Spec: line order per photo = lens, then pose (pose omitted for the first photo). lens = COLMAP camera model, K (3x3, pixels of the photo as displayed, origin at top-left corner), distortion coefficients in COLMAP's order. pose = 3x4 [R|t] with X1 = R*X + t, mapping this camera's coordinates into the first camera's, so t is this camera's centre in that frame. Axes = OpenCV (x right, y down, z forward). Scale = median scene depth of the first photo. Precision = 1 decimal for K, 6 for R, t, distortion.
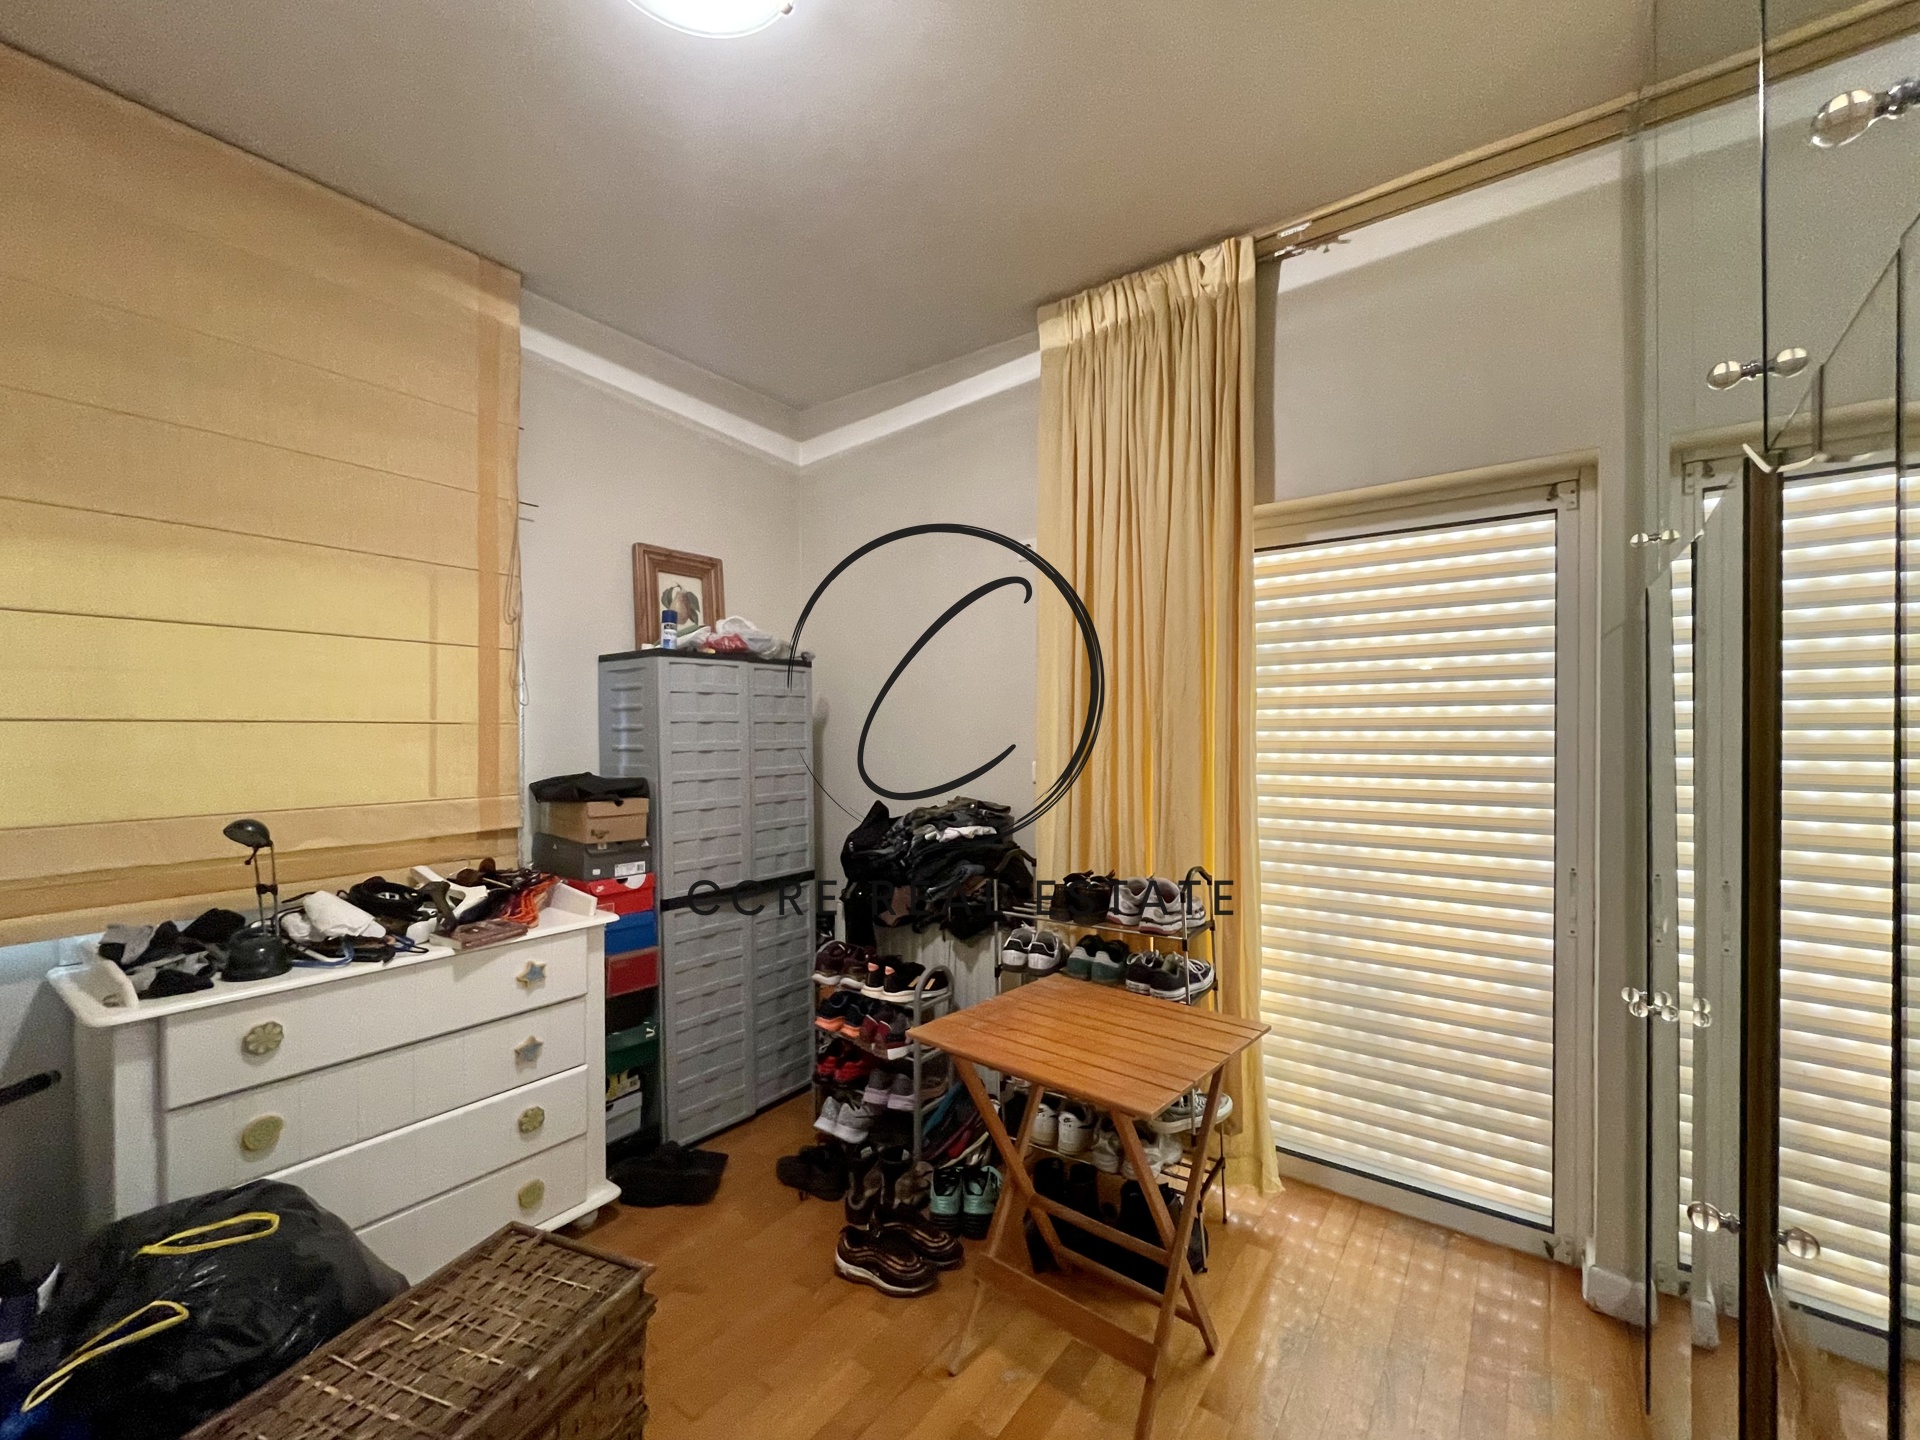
lens RADIAL K [[770.5, 0, 955.2], [0, 770.5, 737.9], [0, 0, 1]] dist [-0.002298, -0.000189]
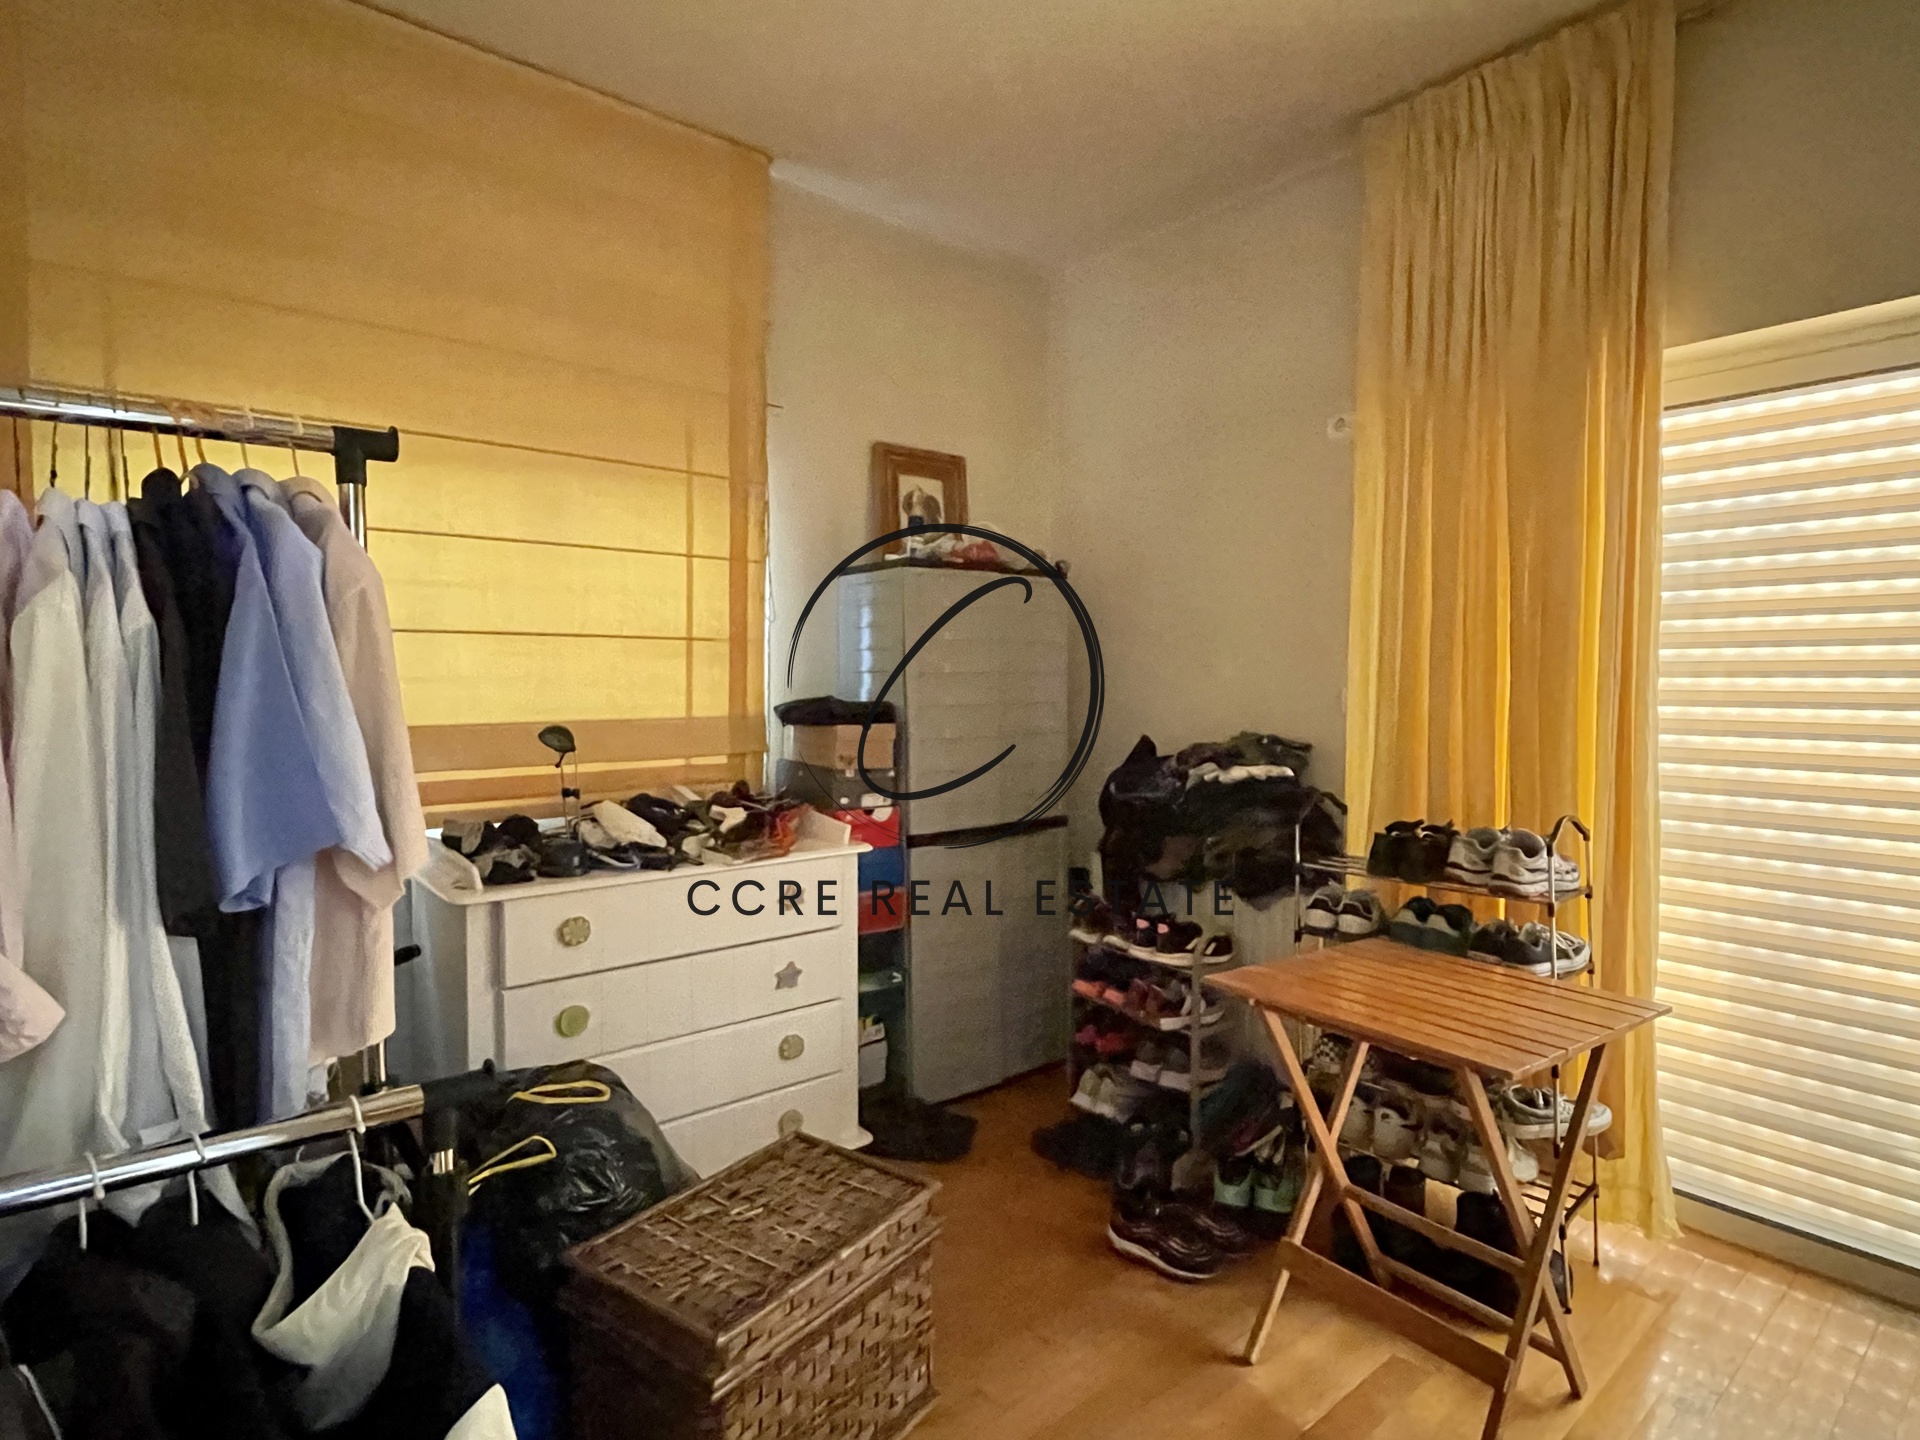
lens RADIAL K [[985.7, 0, 955.3], [0, 985.7, 715.2], [0, 0, 1]] dist [-0.002985, 0.000633]
pose [[0.970755, 0.013939, -0.239666, -0.054557], [-0.006758, 0.999504, 0.030761, 0.035140], [0.239976, -0.028242, 0.970368, -0.123236]]
